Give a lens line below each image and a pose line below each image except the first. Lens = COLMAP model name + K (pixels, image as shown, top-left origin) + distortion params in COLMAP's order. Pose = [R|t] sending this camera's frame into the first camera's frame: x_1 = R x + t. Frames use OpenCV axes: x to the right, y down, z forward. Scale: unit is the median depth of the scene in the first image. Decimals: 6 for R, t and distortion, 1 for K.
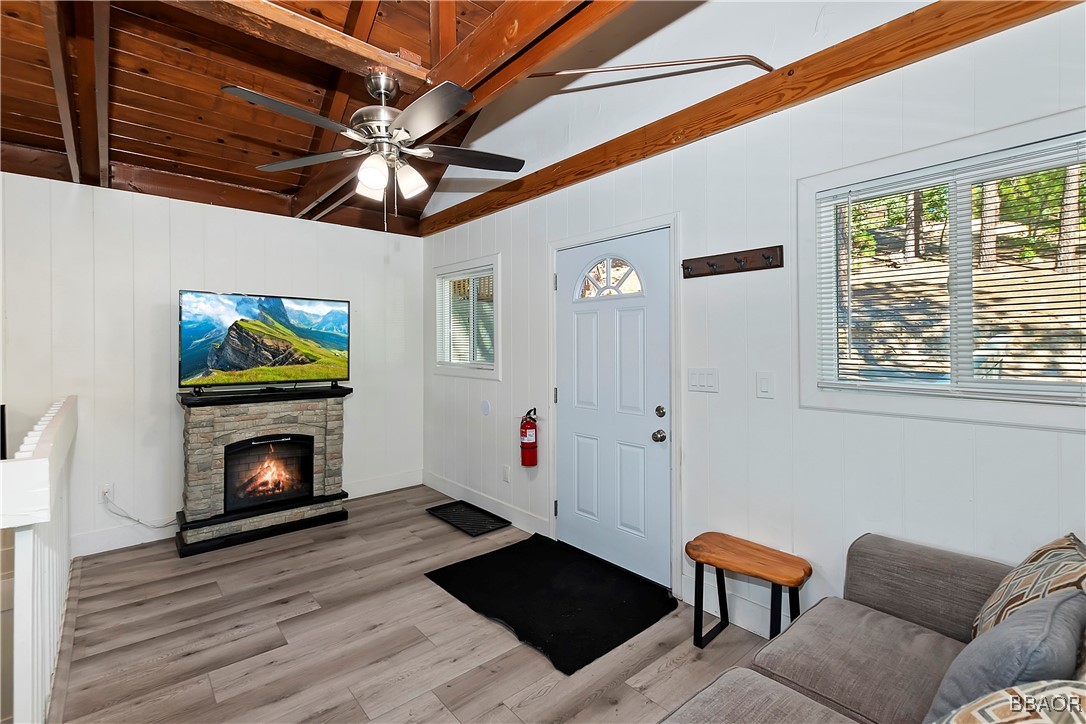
lens RADIAL K [[487.2, 0, 508.7], [0, 487.2, 339.9], [0, 0, 1]] dist [-0.015442, -0.000036]
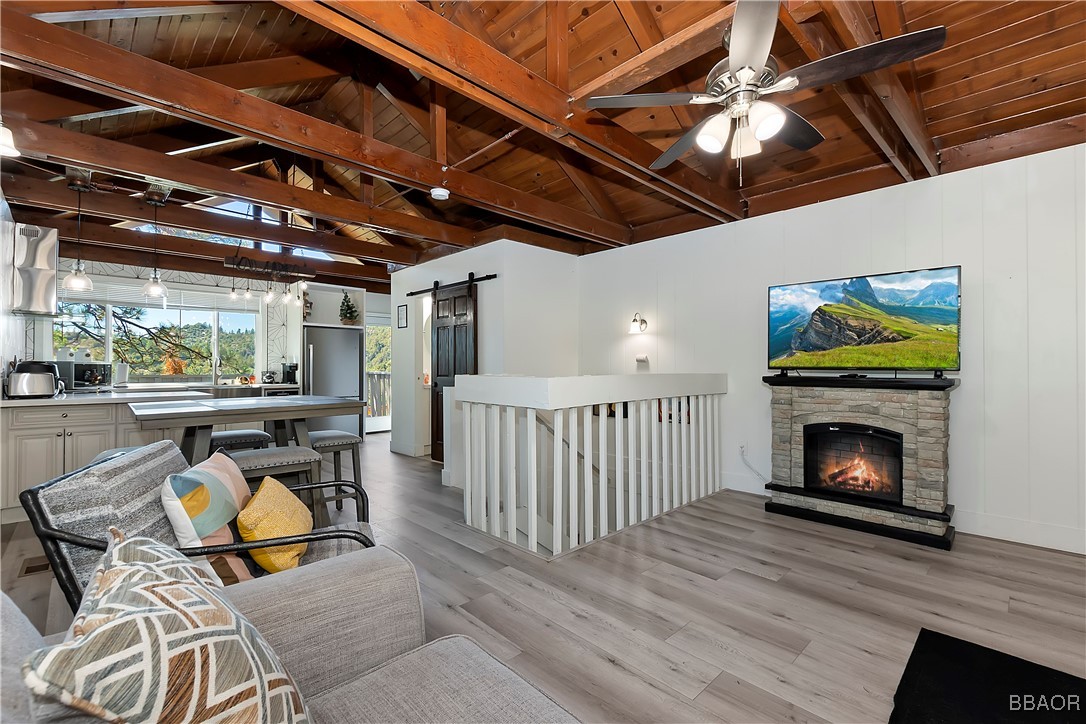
lens RADIAL K [[487.2, 0, 547.3], [0, 487.2, 369.0], [0, 0, 1]] dist [-0.015442, -0.000036]
pose [[0.055644, 0.007707, -0.998421, 0.448288], [0.005683, 0.999952, 0.008035, 0.082526], [0.998434, -0.006121, 0.055598, 0.370207]]
